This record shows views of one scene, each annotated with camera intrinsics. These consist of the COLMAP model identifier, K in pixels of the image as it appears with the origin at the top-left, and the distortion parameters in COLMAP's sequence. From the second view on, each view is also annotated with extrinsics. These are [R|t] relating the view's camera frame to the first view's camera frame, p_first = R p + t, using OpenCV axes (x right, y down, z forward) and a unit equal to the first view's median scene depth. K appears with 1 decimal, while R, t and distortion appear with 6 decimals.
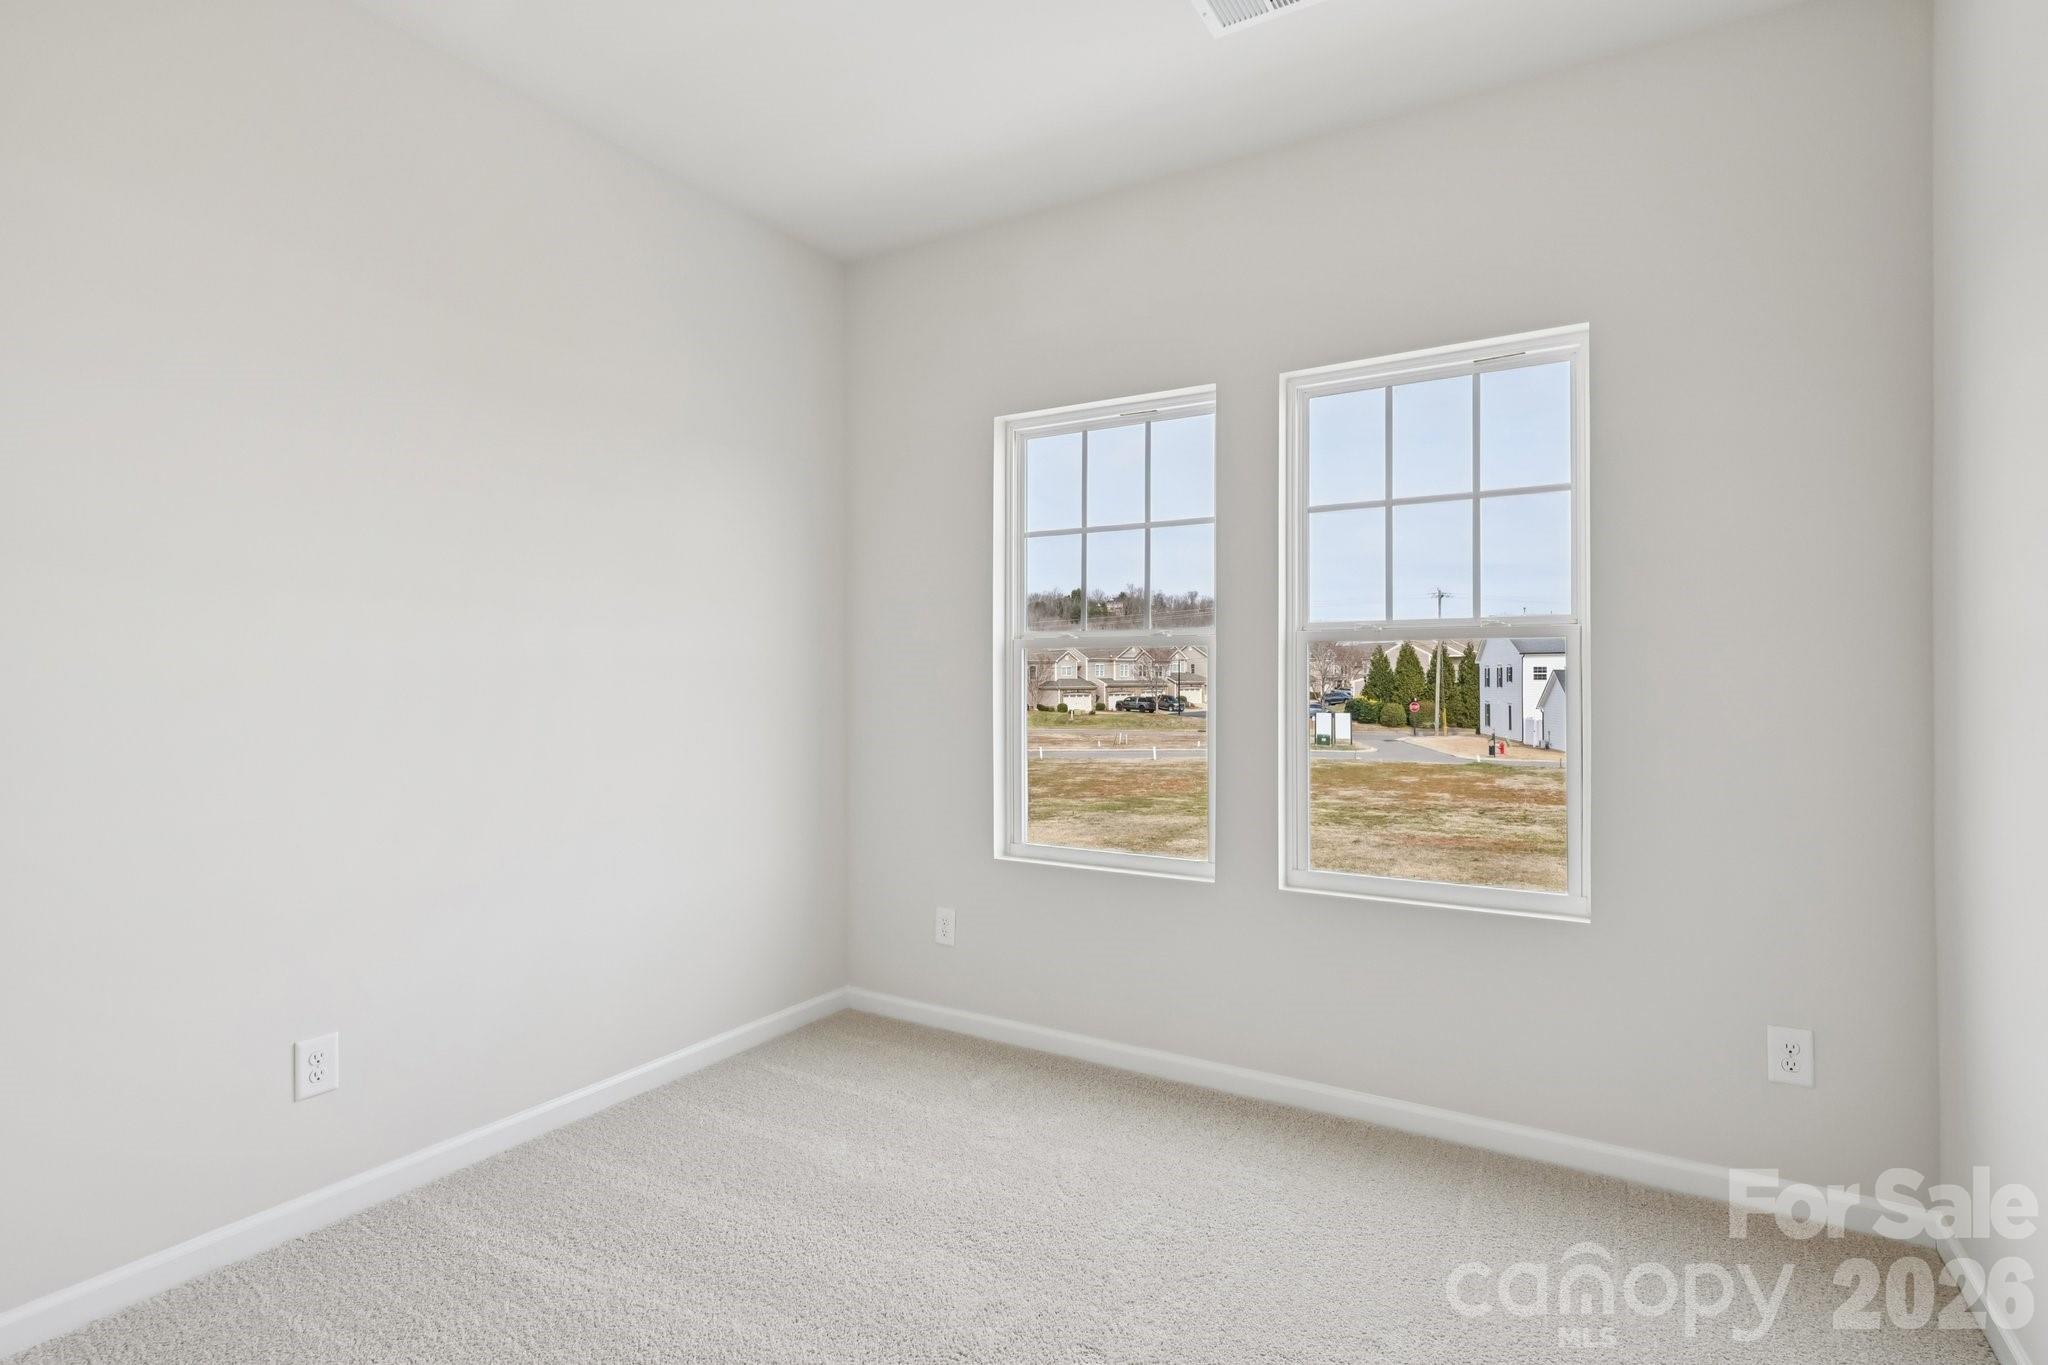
lens RADIAL K [[962.5, 0, 1024.0], [0, 962.5, 682.5], [0, 0, 1]] dist [-0.000093, 0.000007]
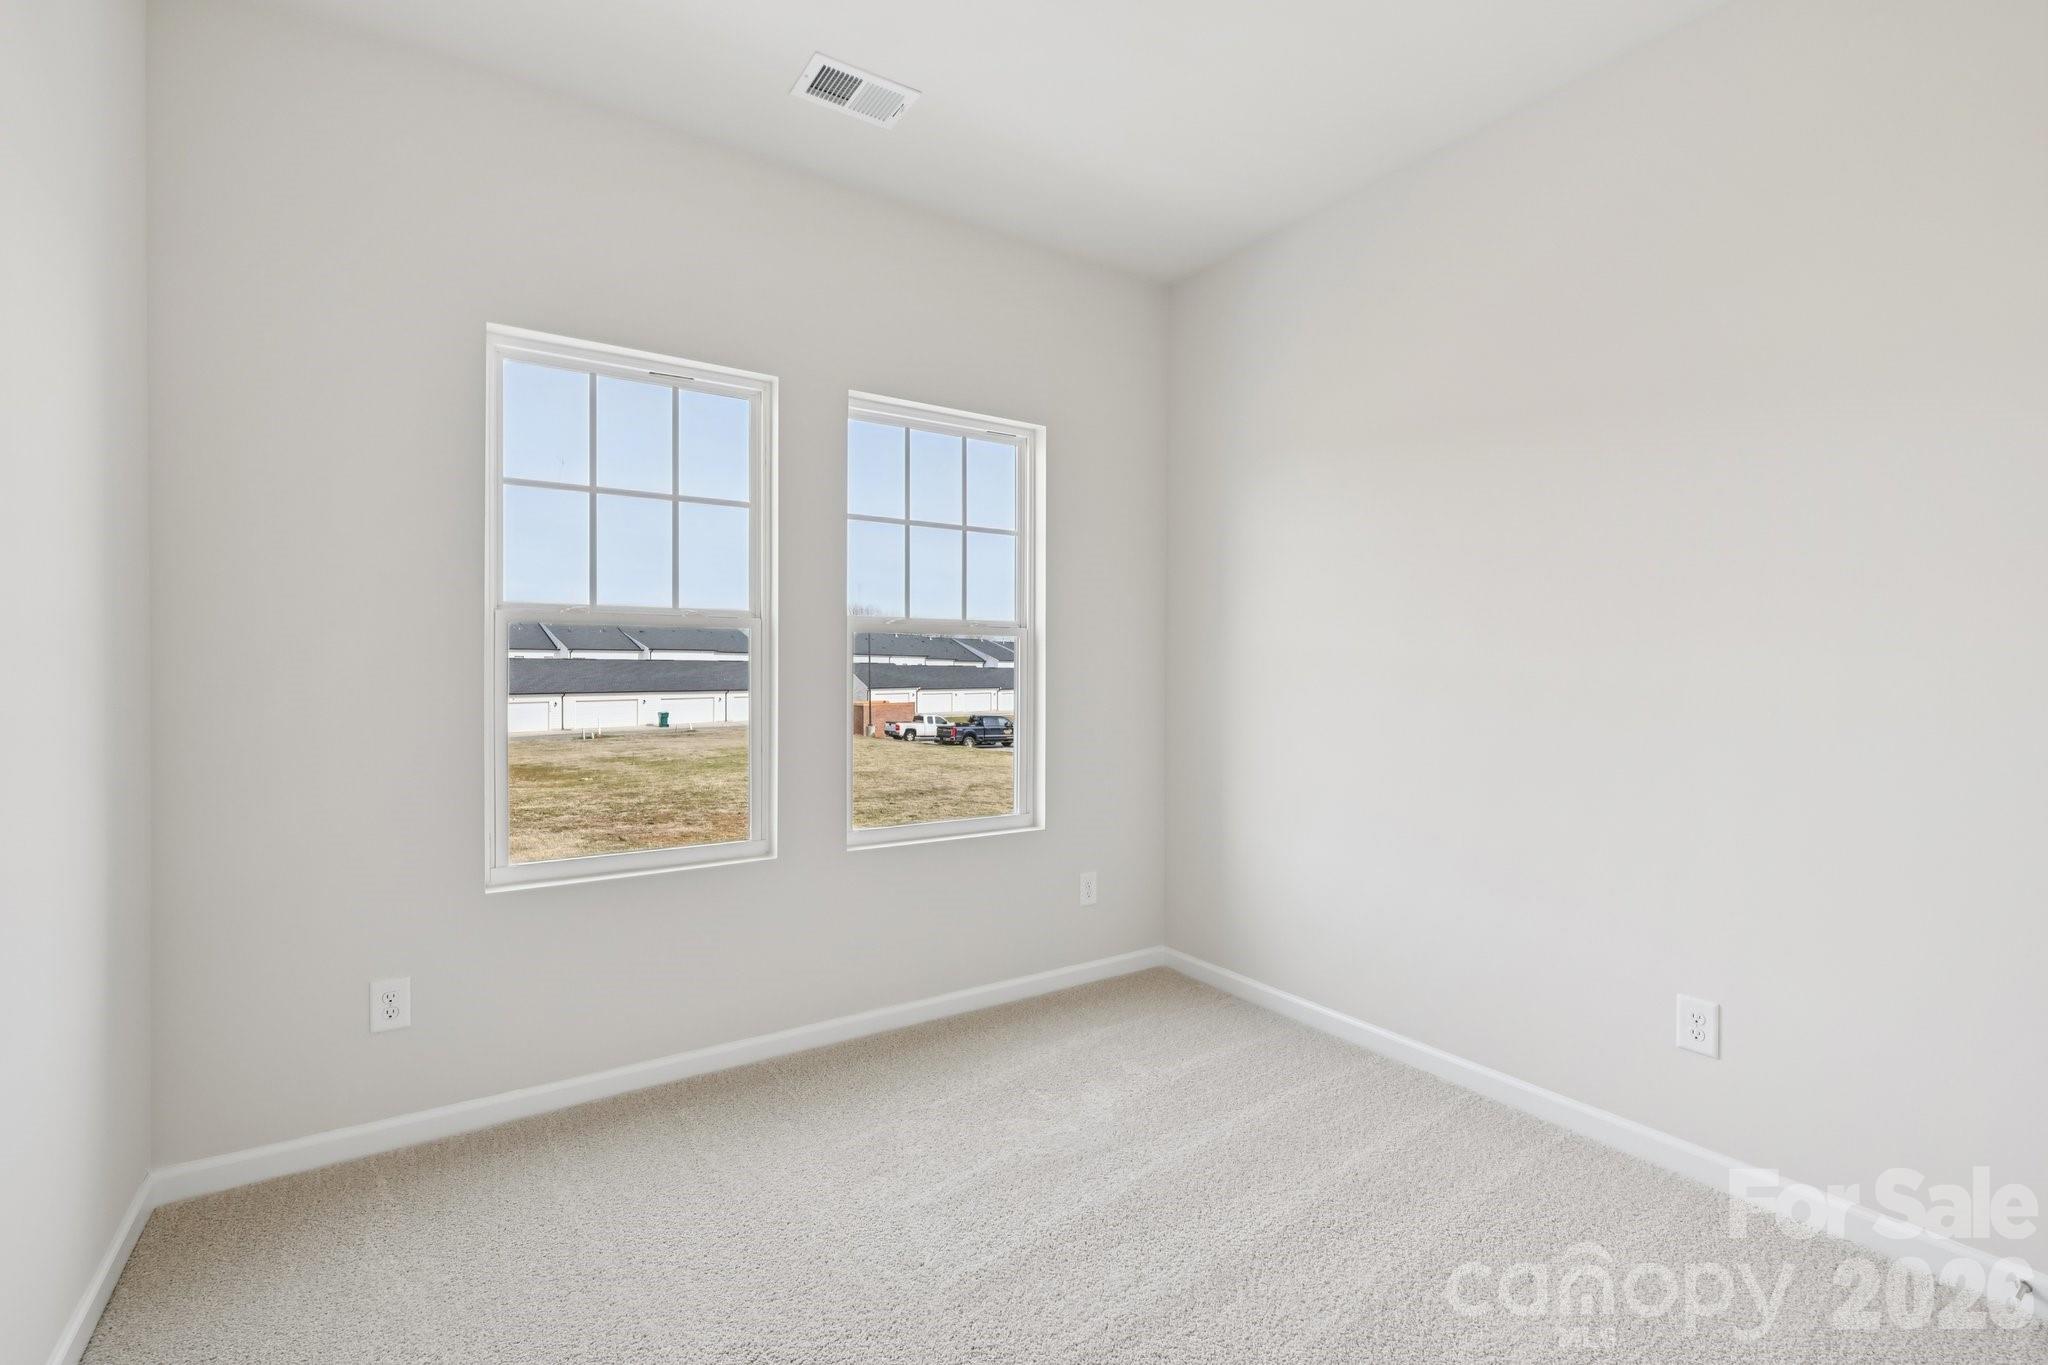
lens RADIAL K [[911.1, 0, 1024.0], [0, 911.1, 682.5], [0, 0, 1]] dist [0.000724, -0.000016]
pose [[0.432658, -0.010661, 0.901495, -0.527674], [-0.006361, 0.999869, 0.014878, 0.000777], [-0.901536, -0.012172, 0.432533, 0.308705]]
